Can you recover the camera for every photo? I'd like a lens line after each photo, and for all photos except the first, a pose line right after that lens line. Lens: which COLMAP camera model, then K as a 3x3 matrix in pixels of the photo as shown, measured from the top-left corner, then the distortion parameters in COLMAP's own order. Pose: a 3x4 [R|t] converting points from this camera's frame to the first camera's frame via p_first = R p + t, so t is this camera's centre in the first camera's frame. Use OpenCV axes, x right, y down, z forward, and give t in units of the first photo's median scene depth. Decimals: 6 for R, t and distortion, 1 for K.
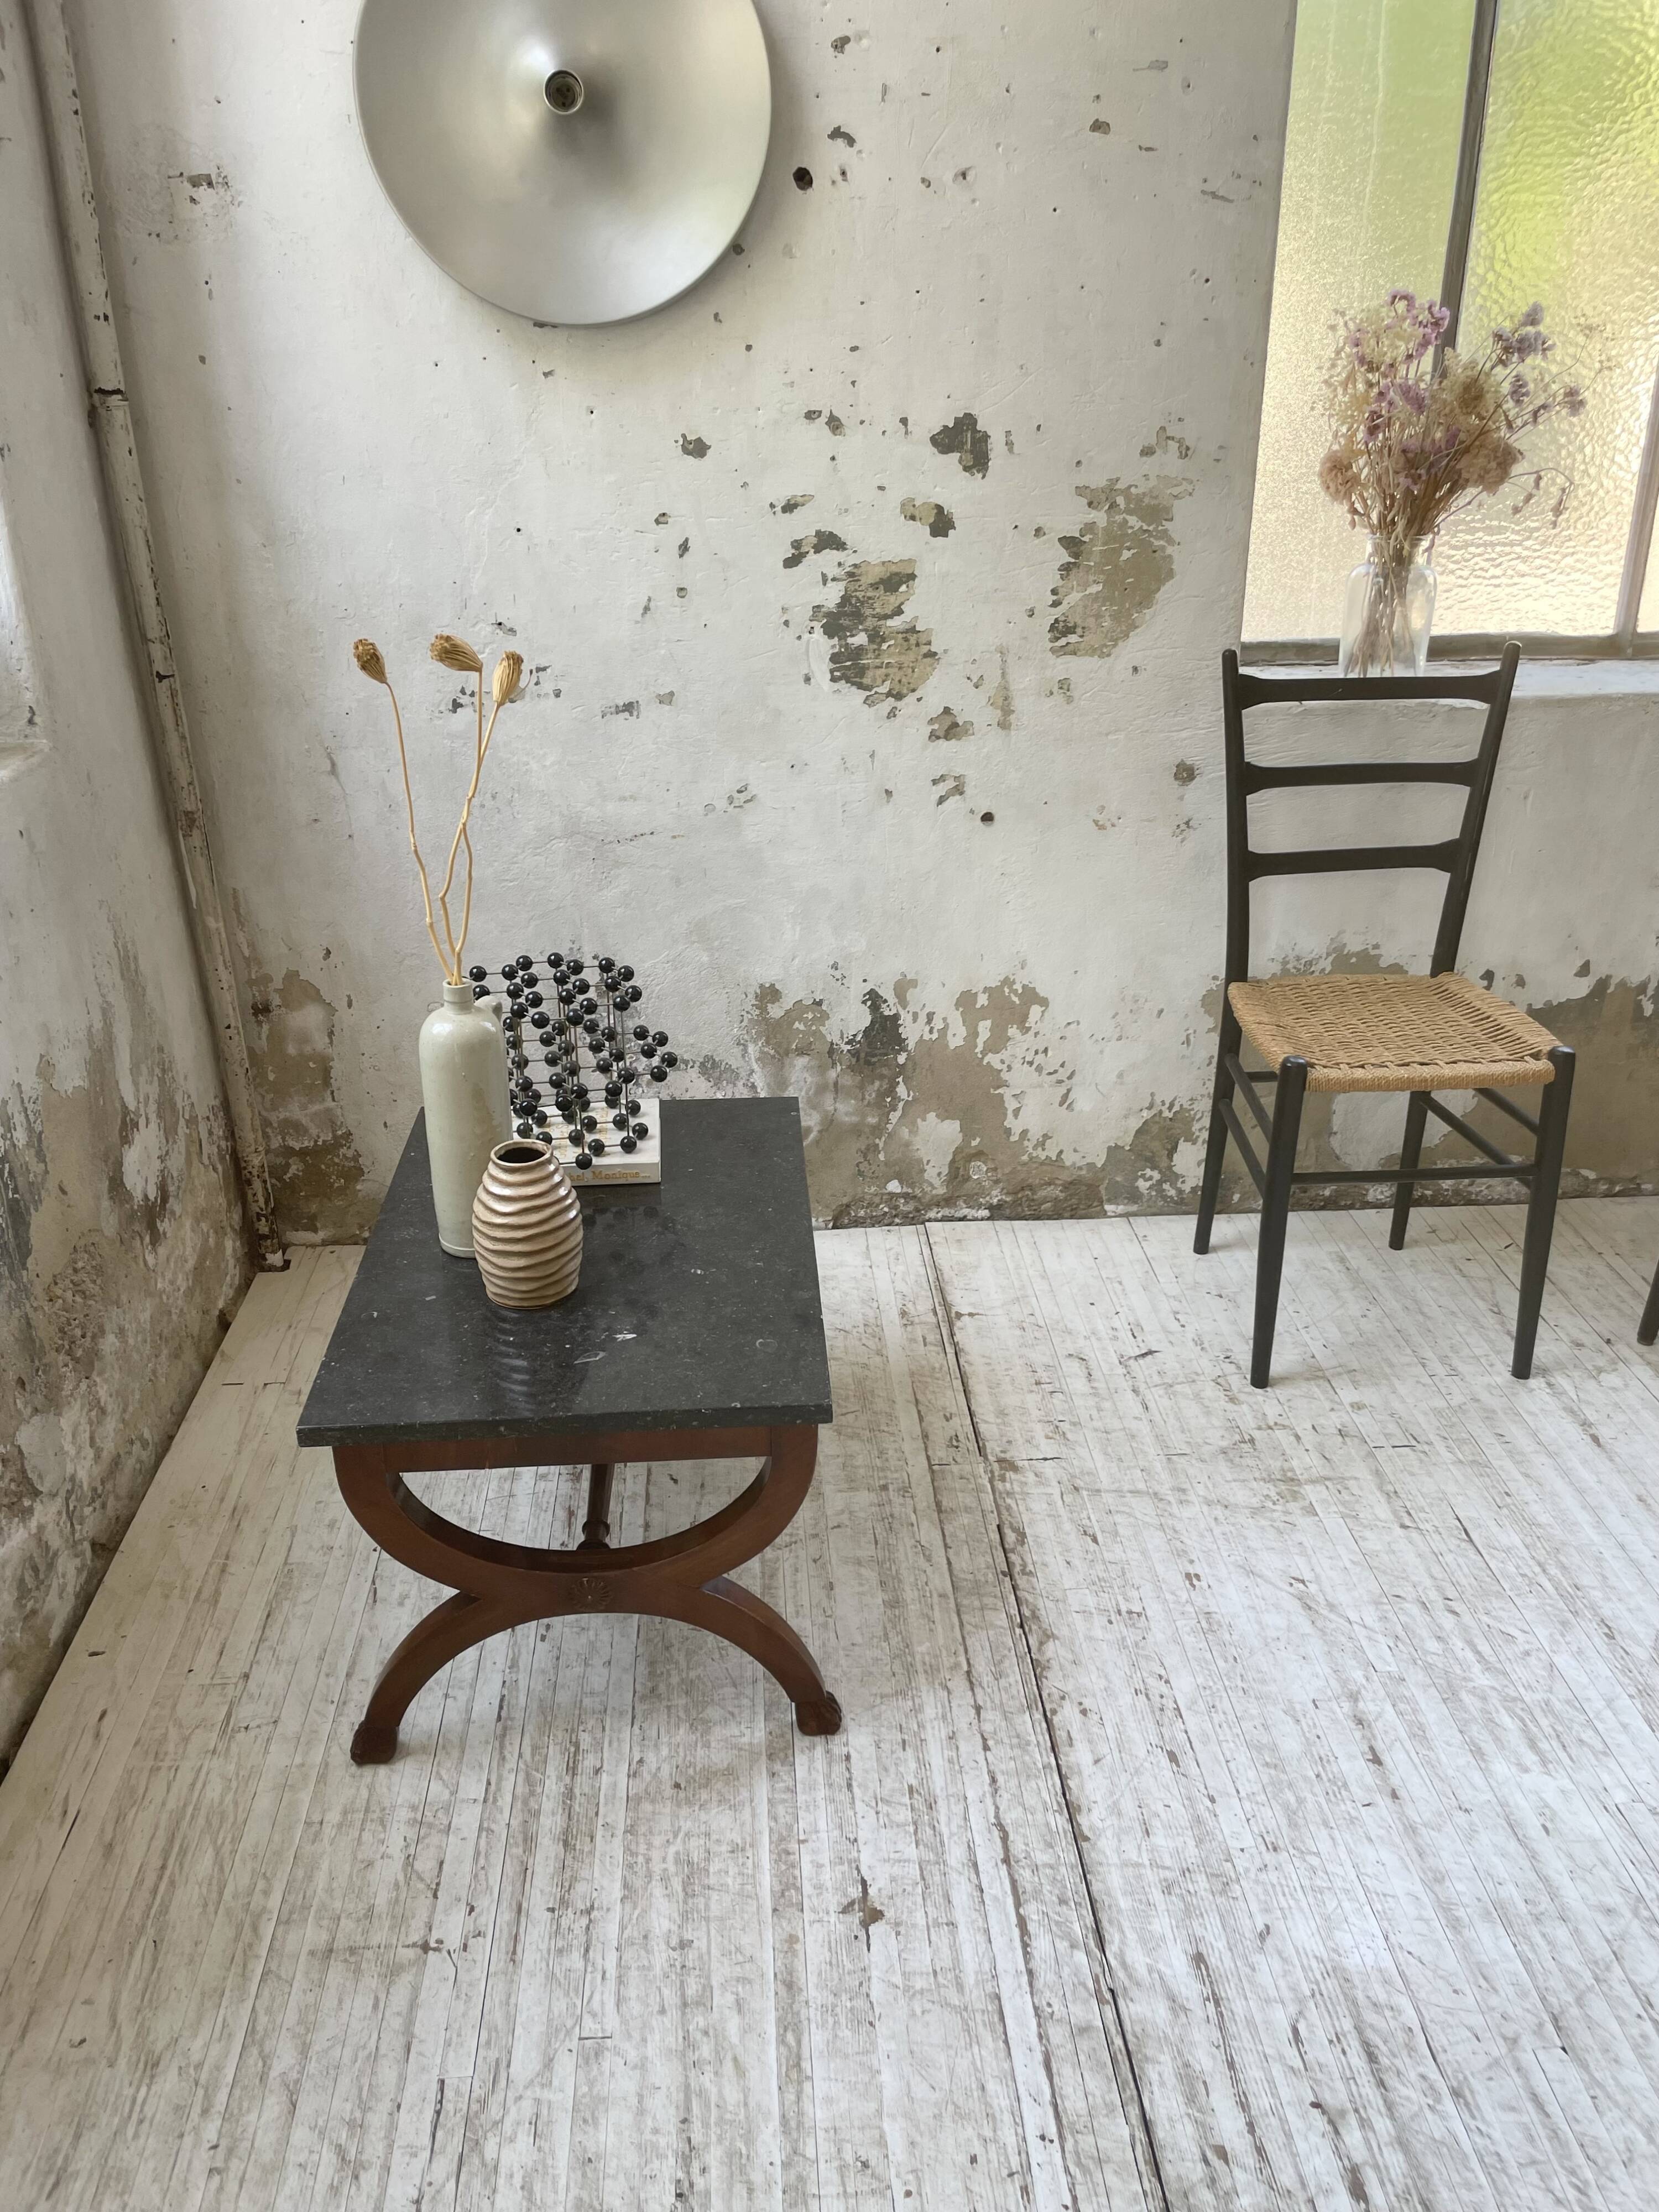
lens RADIAL K [[1686.4, 0, 854.8], [0, 1686.4, 1118.6], [0, 0, 1]] dist [0.089424, -0.129372]
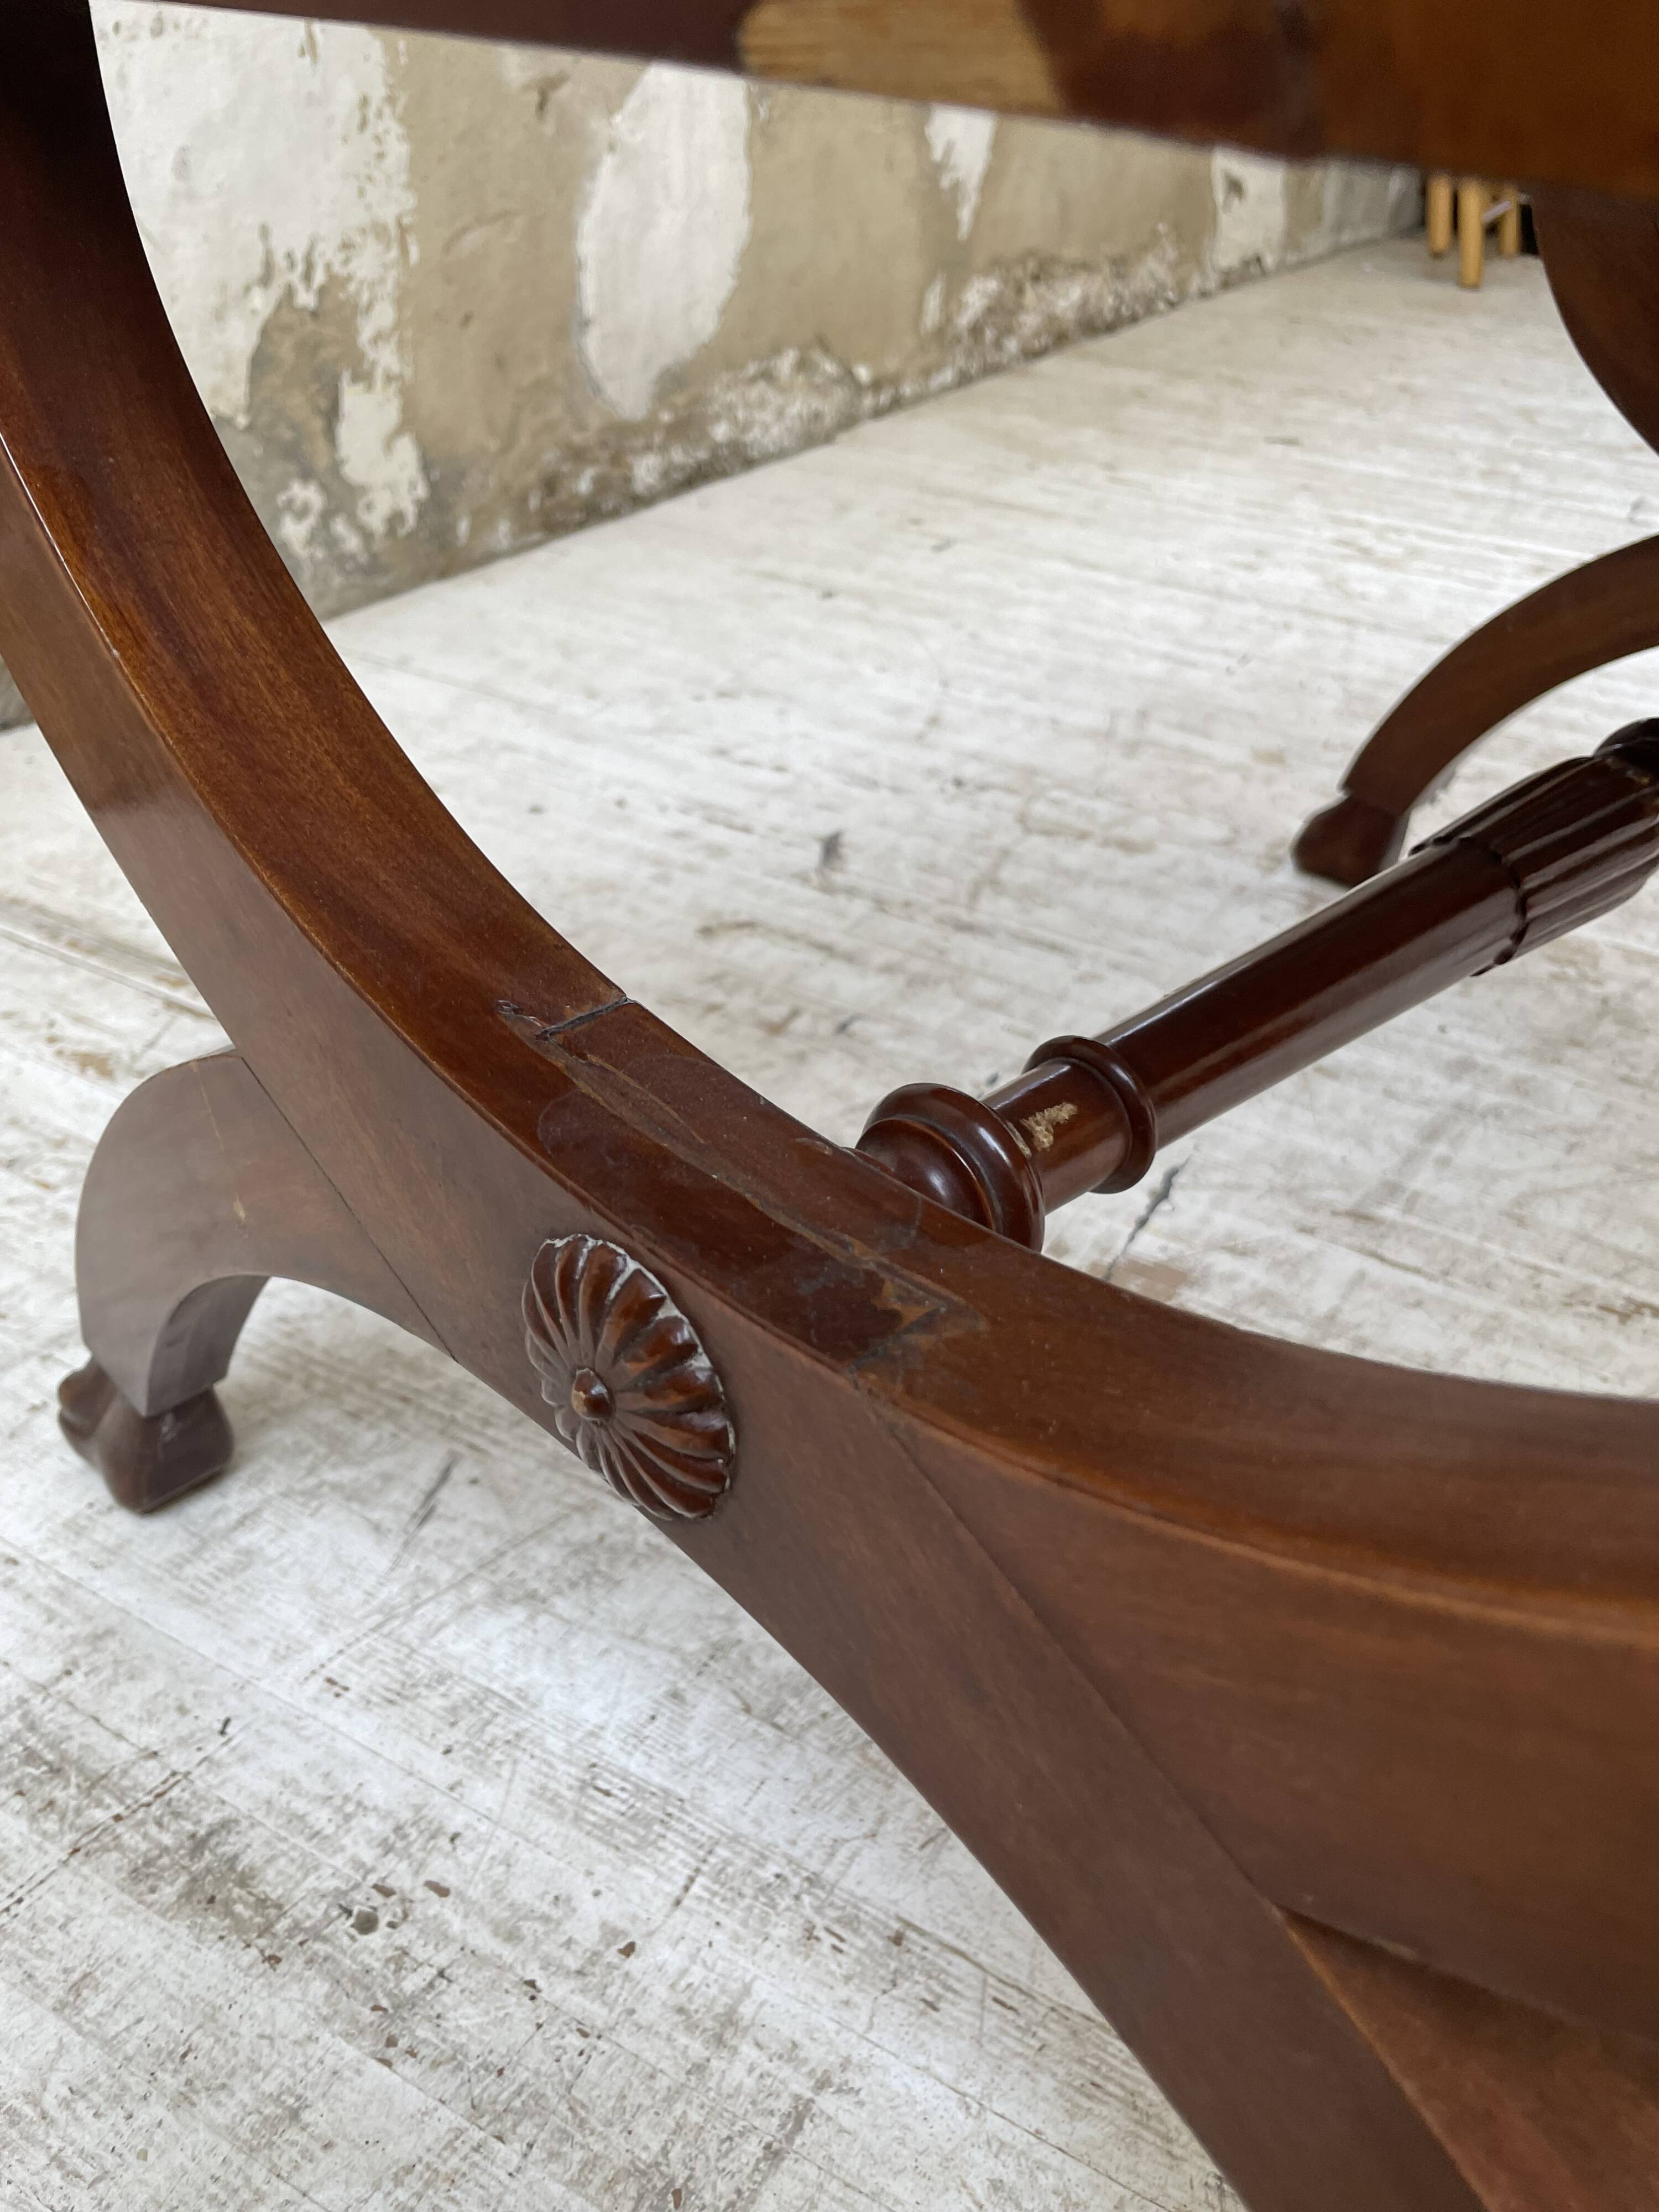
lens RADIAL K [[1732.3, 0, 809.6], [0, 1732.3, 1106.6], [0, 0, 1]] dist [0.067301, -0.108481]
pose [[0.551882, -0.430279, 0.714343, -0.110573], [0.293873, 0.902002, 0.316275, 0.078398], [-0.780426, 0.035380, 0.624246, 0.833061]]
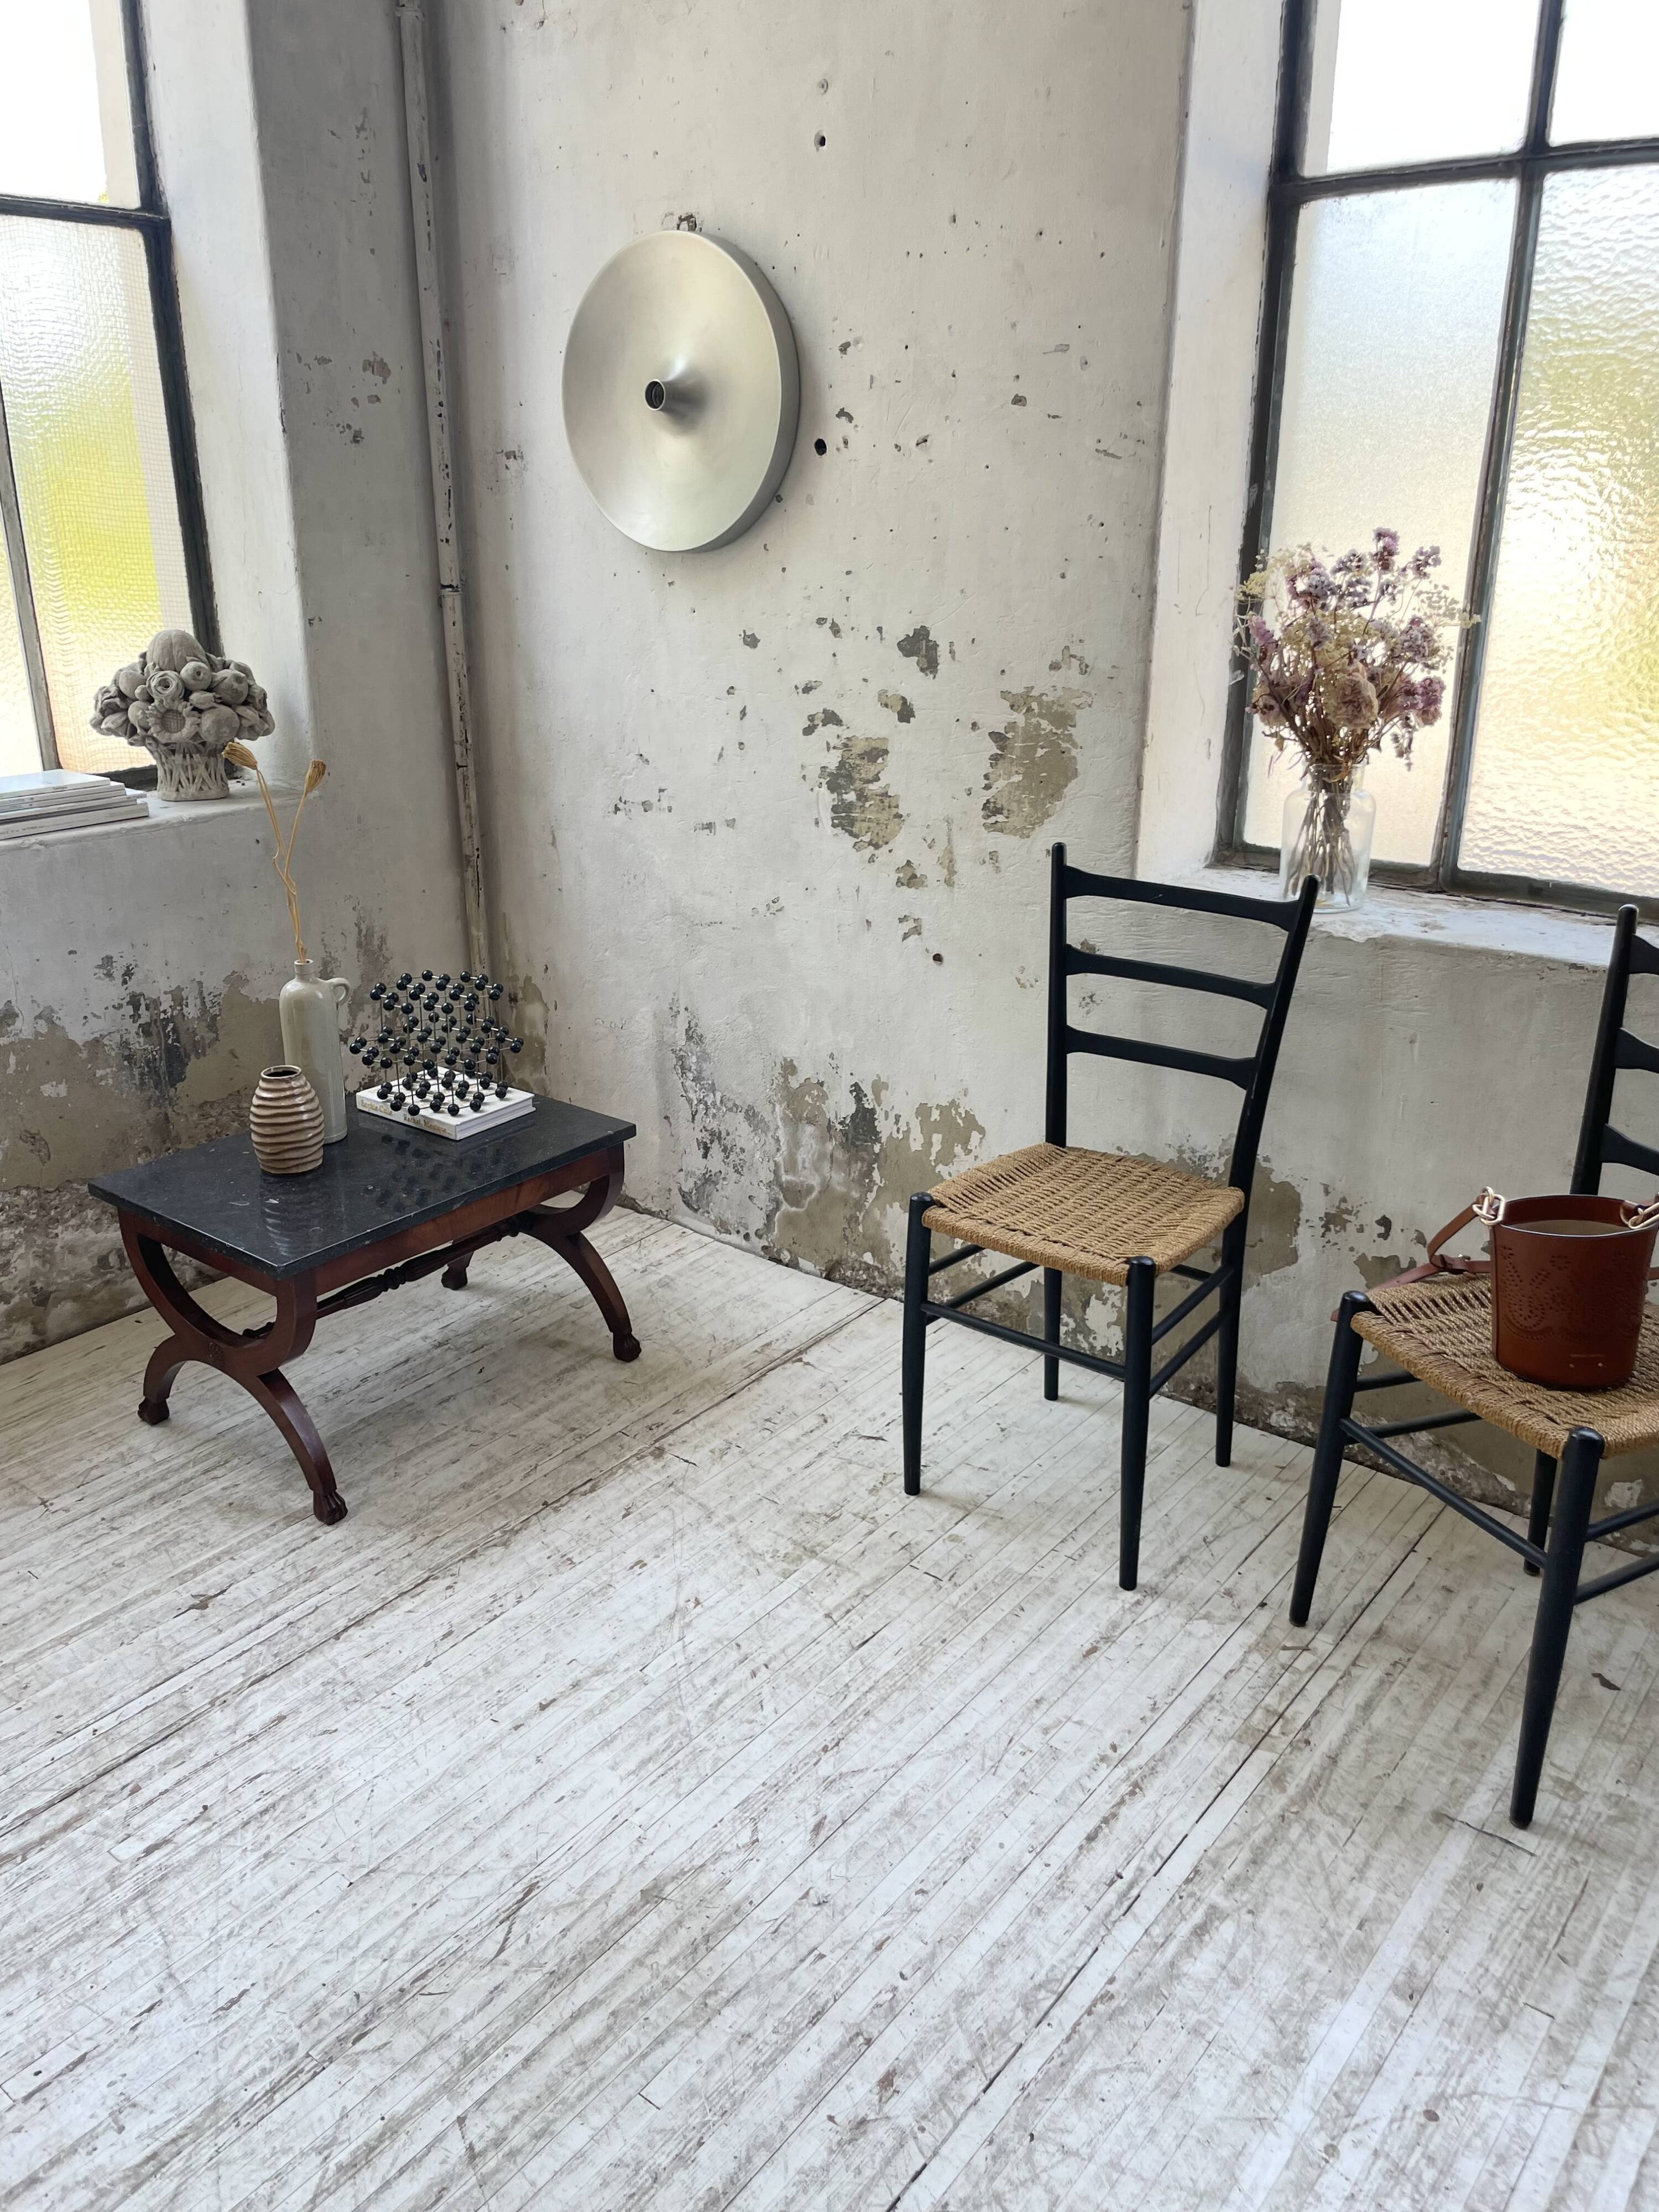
lens RADIAL K [[1686.8, 0, 813.9], [0, 1686.8, 1094.9], [0, 0, 1]] dist [0.085288, -0.121521]
pose [[0.733405, 0.228842, -0.640116, 0.857802], [-0.283212, 0.958882, 0.018314, -0.093627], [0.617987, 0.167857, 0.768060, 0.080186]]
